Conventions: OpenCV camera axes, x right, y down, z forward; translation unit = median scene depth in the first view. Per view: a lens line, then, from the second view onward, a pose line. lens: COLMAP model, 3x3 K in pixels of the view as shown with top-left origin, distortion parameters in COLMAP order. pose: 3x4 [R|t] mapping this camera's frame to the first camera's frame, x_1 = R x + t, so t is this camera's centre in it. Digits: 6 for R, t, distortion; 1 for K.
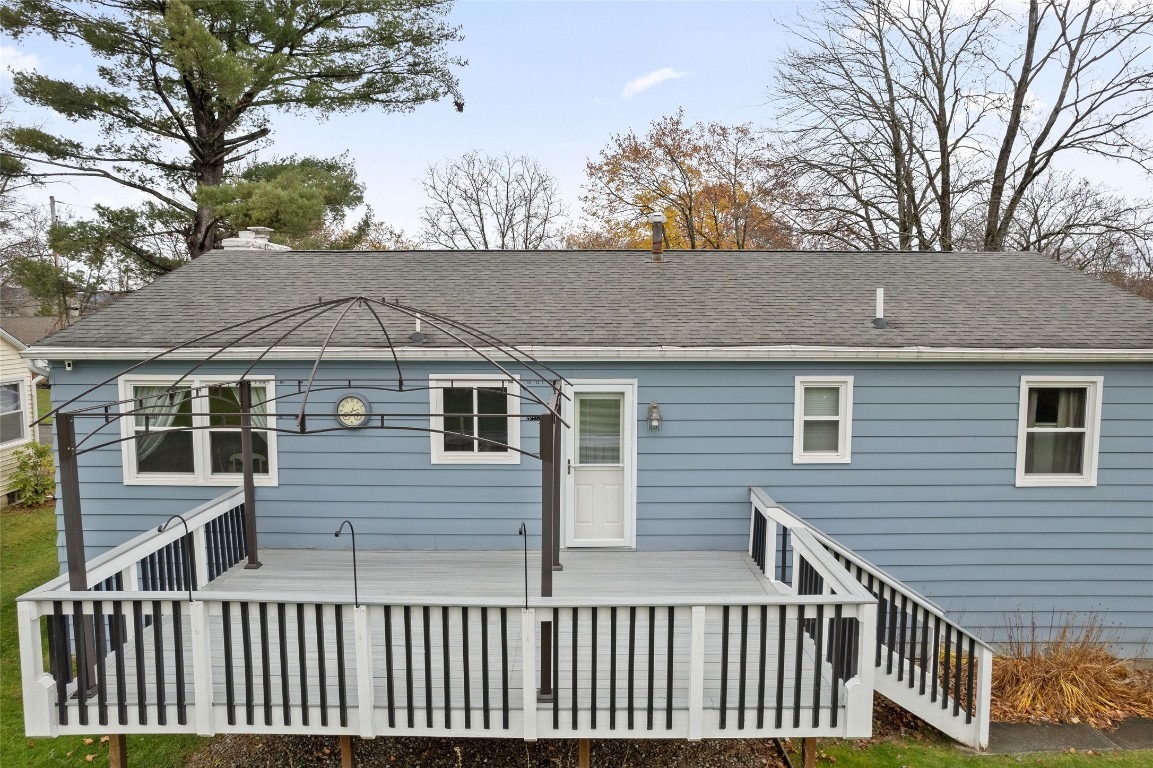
lens RADIAL K [[731.5, 0, 576.5], [0, 731.5, 384.0], [0, 0, 1]] dist [-0.073709, 0.059823]
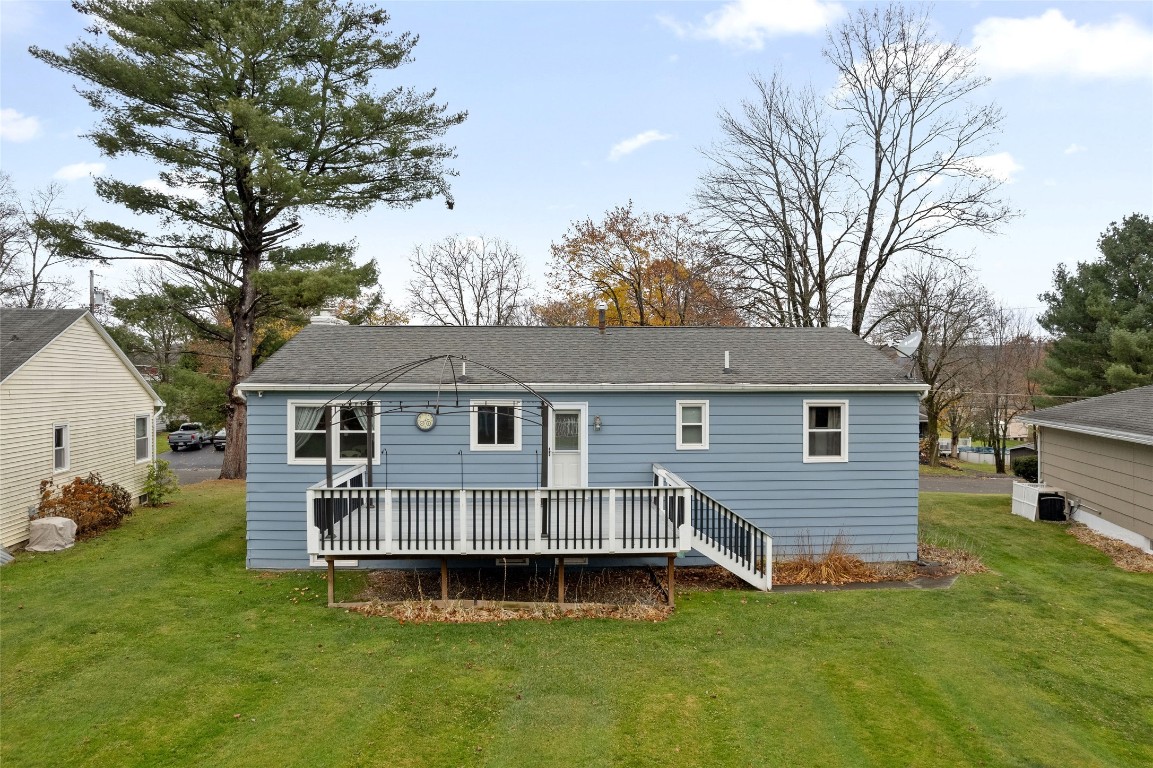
lens RADIAL K [[731.5, 0, 576.5], [0, 731.5, 384.0], [0, 0, 1]] dist [-0.073709, 0.059823]
pose [[0.998576, -0.000183, 0.053338, -0.014511], [0.004701, 0.996405, -0.084587, 0.036892], [-0.053131, 0.084718, 0.994987, -0.284961]]
